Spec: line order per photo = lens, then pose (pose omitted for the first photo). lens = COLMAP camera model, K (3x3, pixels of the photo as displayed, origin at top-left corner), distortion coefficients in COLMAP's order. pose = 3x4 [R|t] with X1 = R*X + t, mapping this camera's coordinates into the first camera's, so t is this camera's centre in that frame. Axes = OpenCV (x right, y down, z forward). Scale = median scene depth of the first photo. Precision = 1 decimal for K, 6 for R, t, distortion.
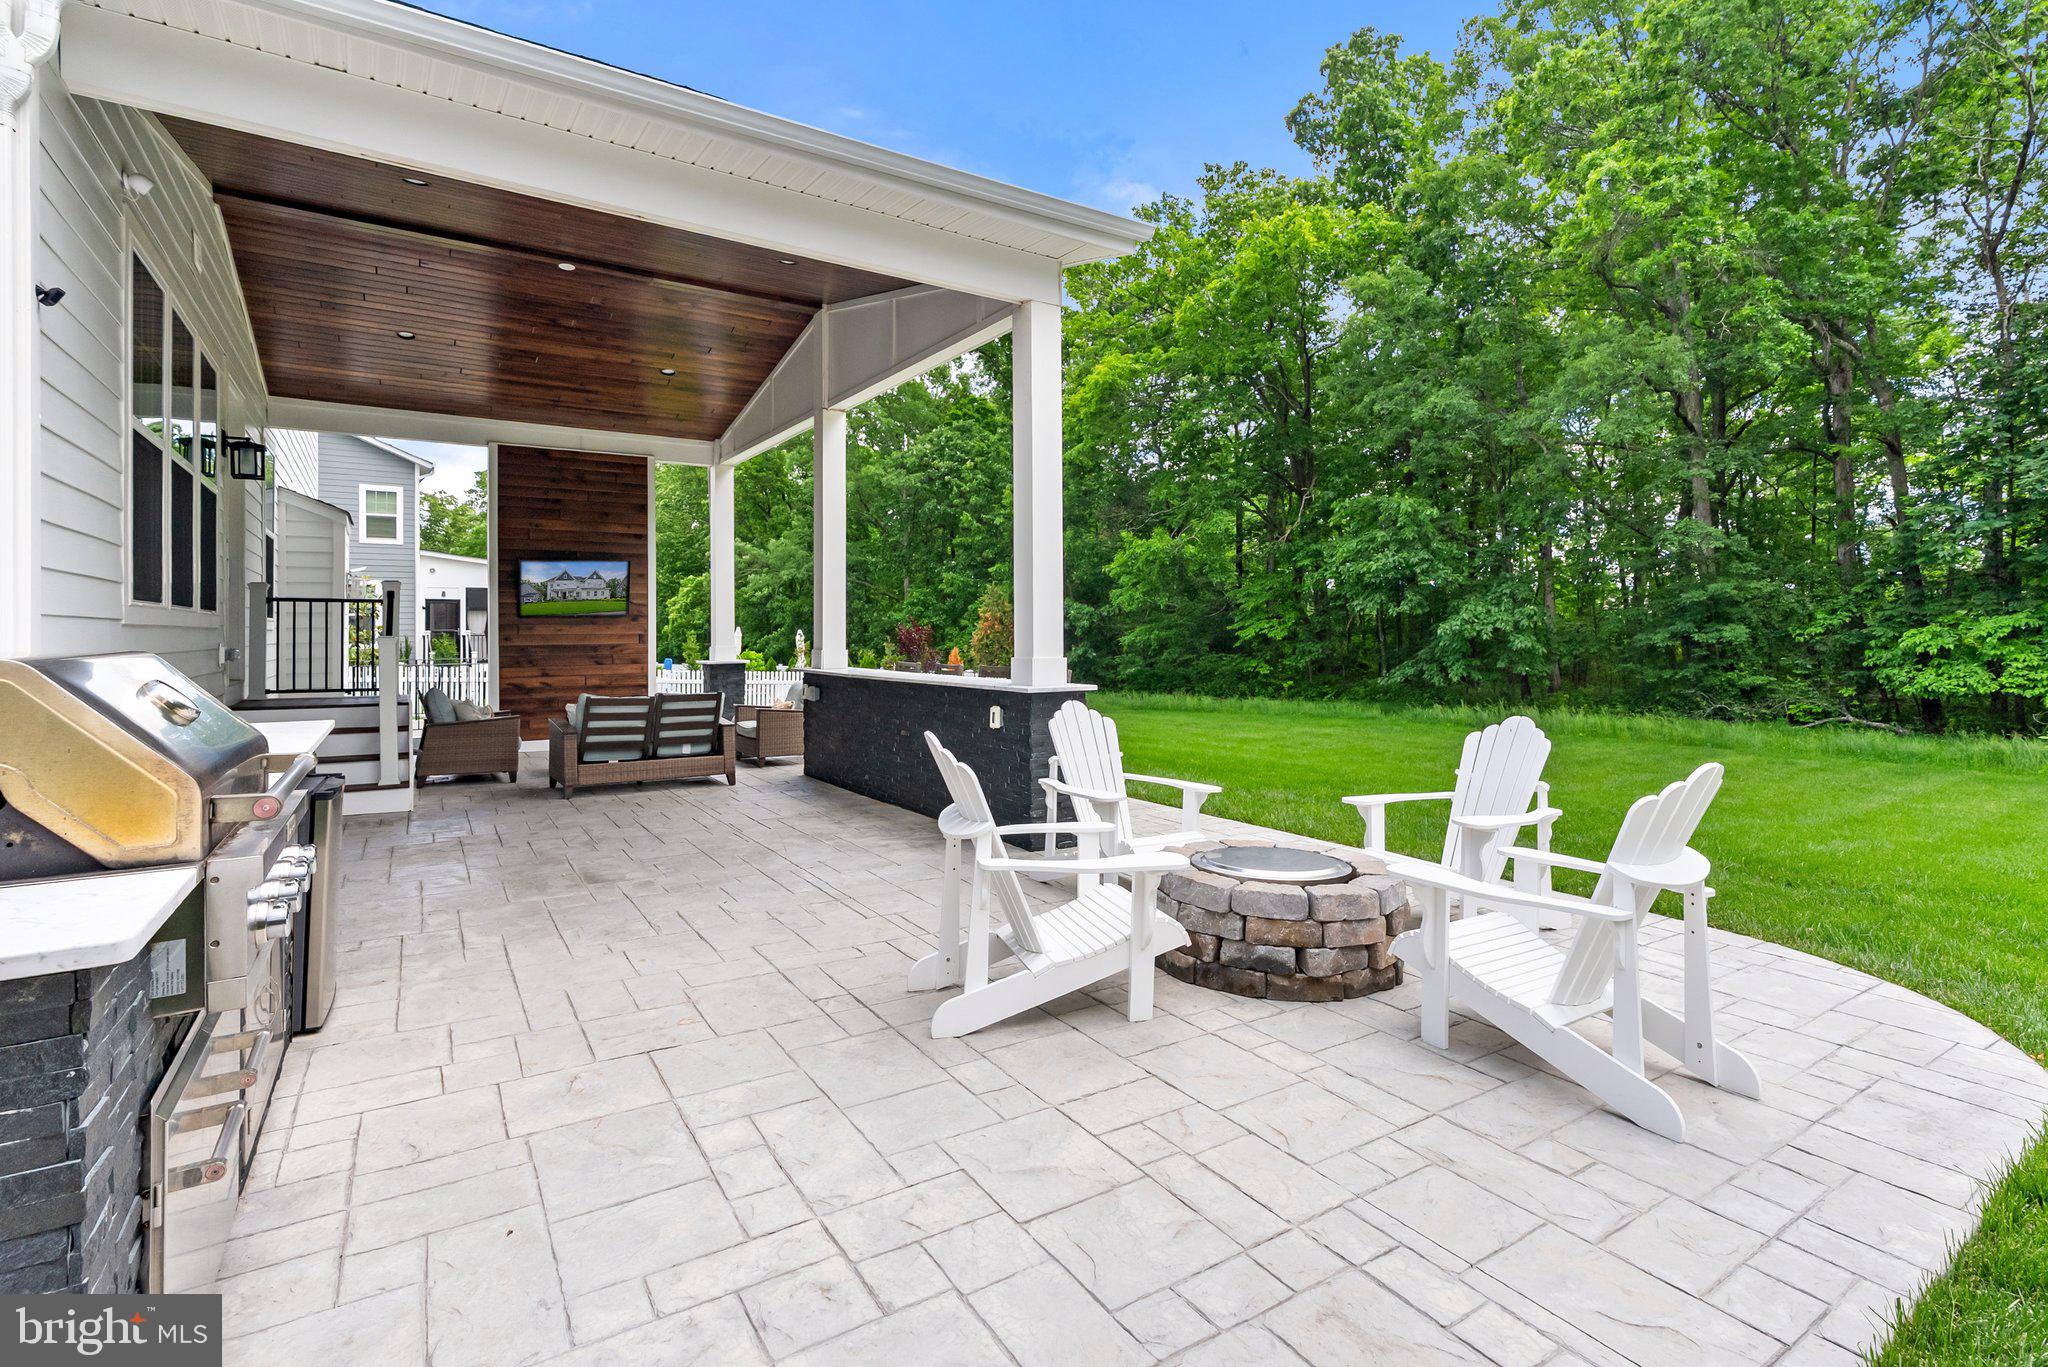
lens RADIAL K [[935.1, 0, 1025.4], [0, 935.1, 632.8], [0, 0, 1]] dist [-0.013947, 0.000559]
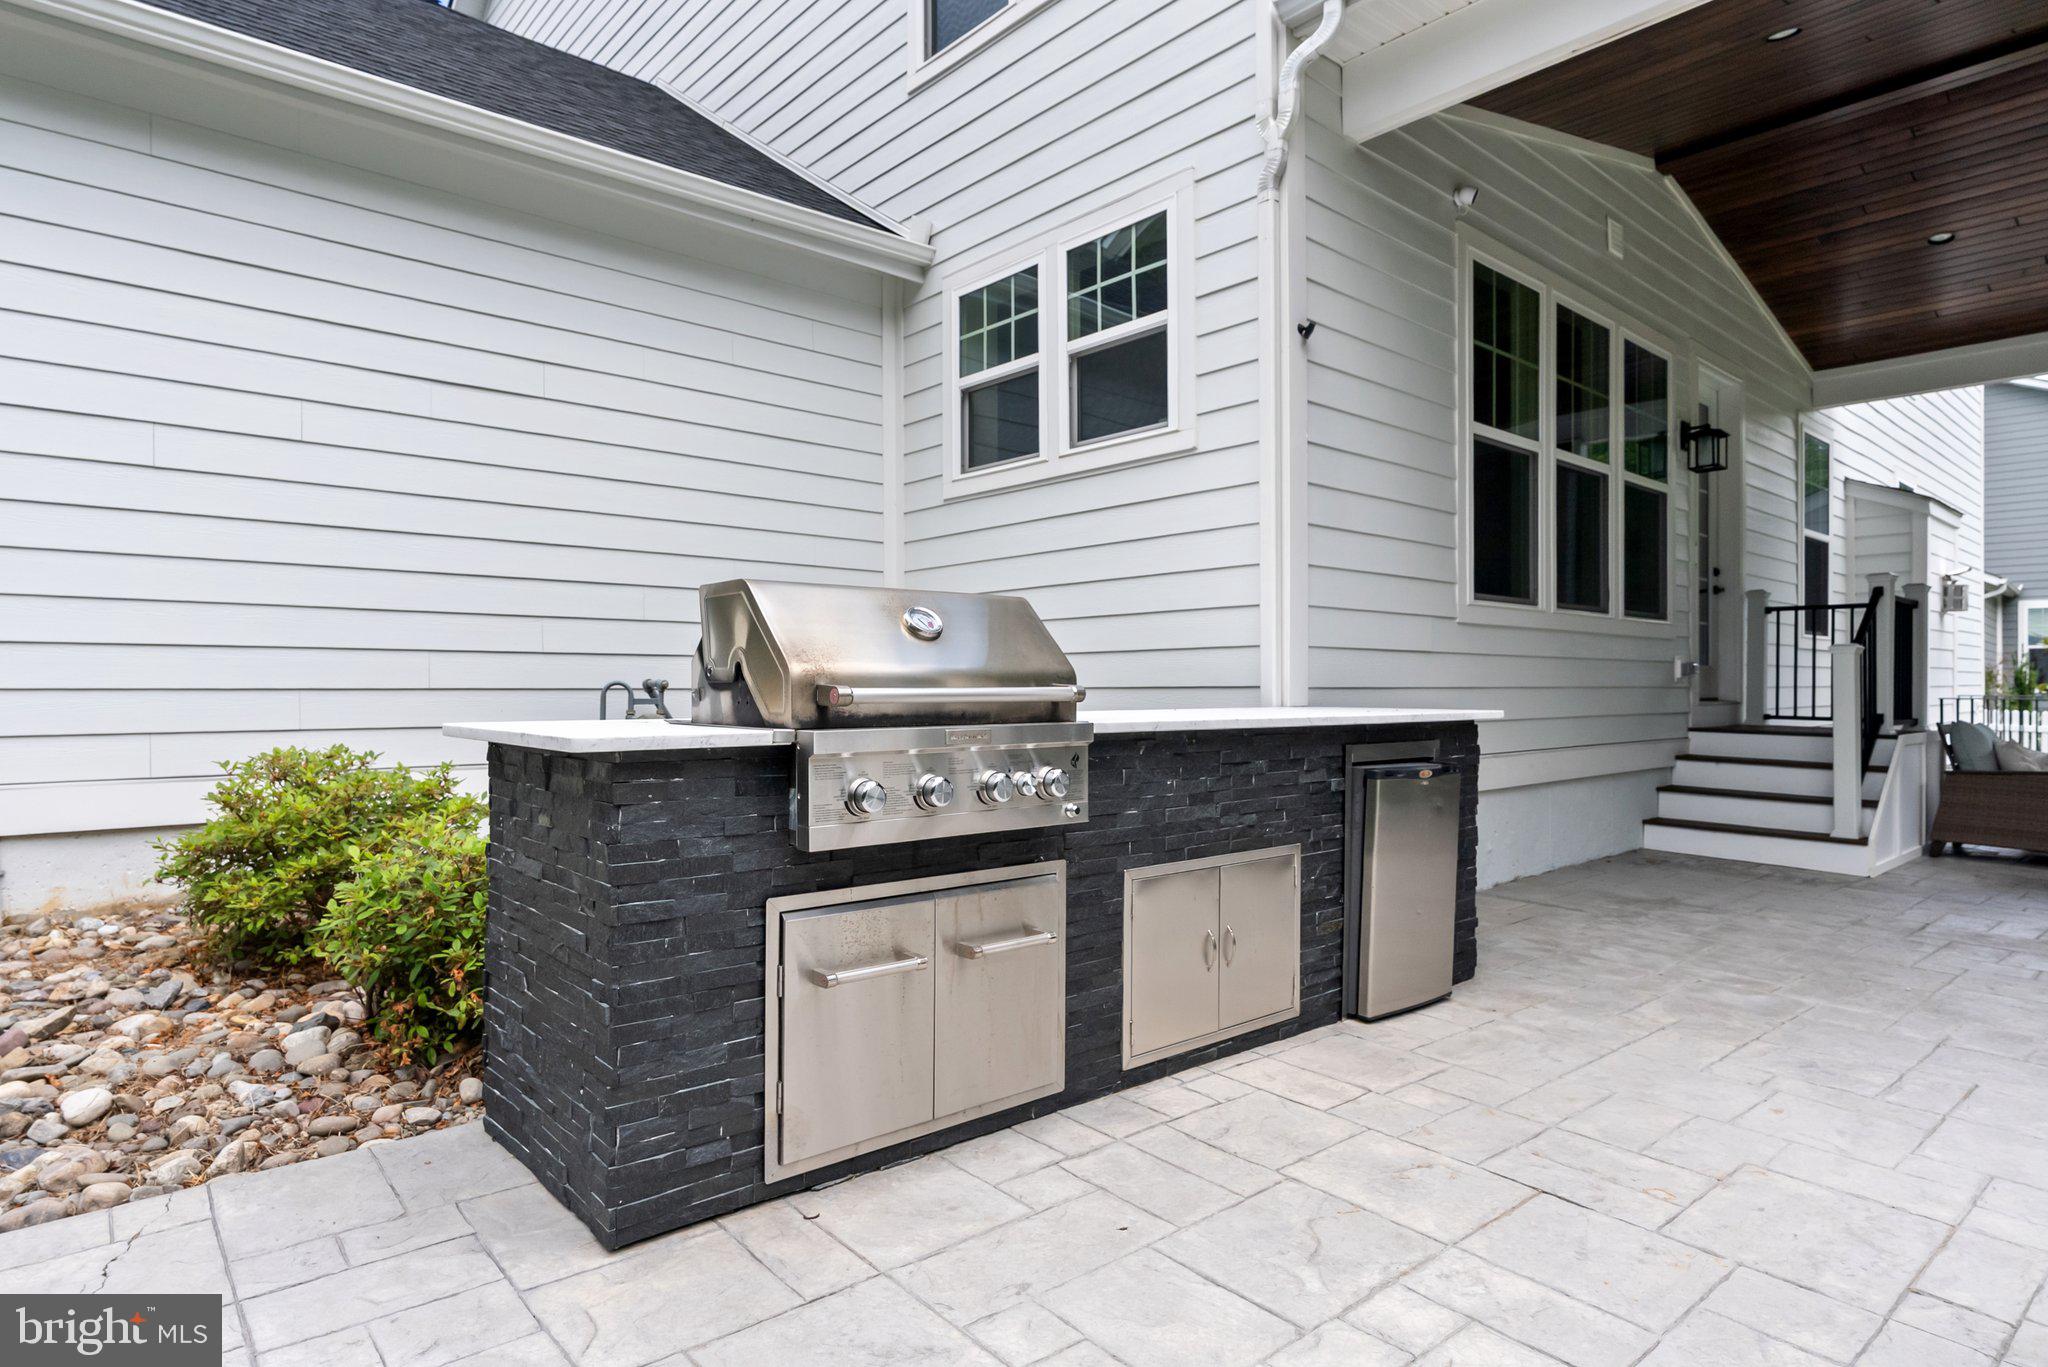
lens RADIAL K [[1133.3, 0, 1038.1], [0, 1133.3, 668.8], [0, 0, 1]] dist [-0.004055, -0.000521]
pose [[0.136109, -0.008727, -0.990655, 0.057789], [-0.003507, 0.999951, -0.009290, 0.014450], [0.990688, 0.004738, 0.136072, 0.088547]]
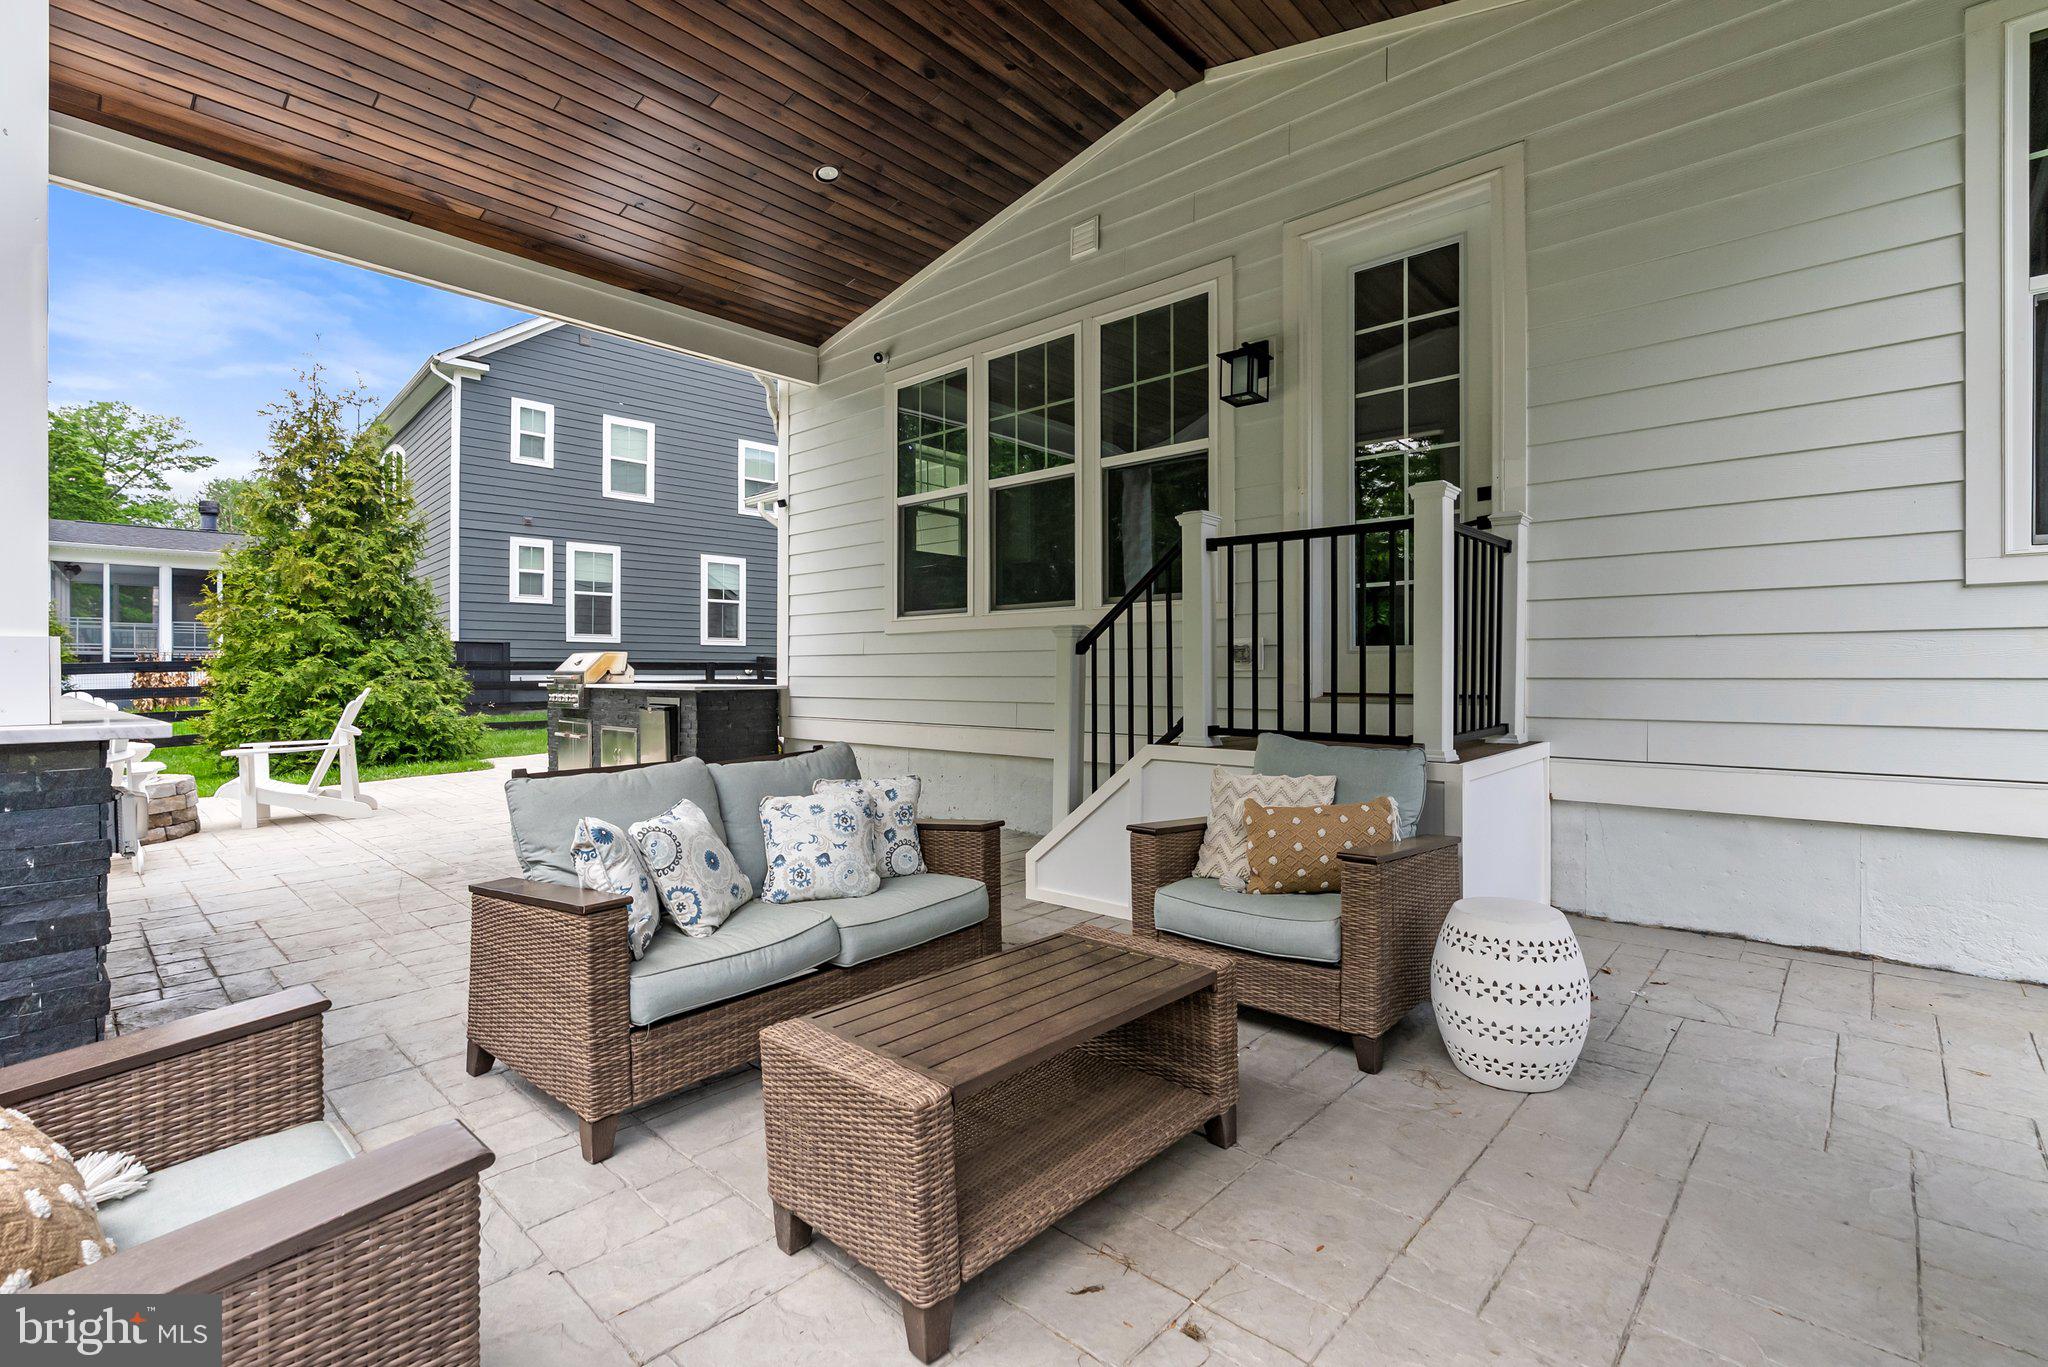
lens RADIAL K [[926.4, 0, 1032.2], [0, 926.4, 676.1], [0, 0, 1]] dist [-0.012243, 0.000367]
pose [[-0.968780, 0.005803, -0.247855, -0.204508], [0.004590, 0.999974, 0.005471, 0.014275], [0.247880, 0.004163, -0.968782, 0.654659]]
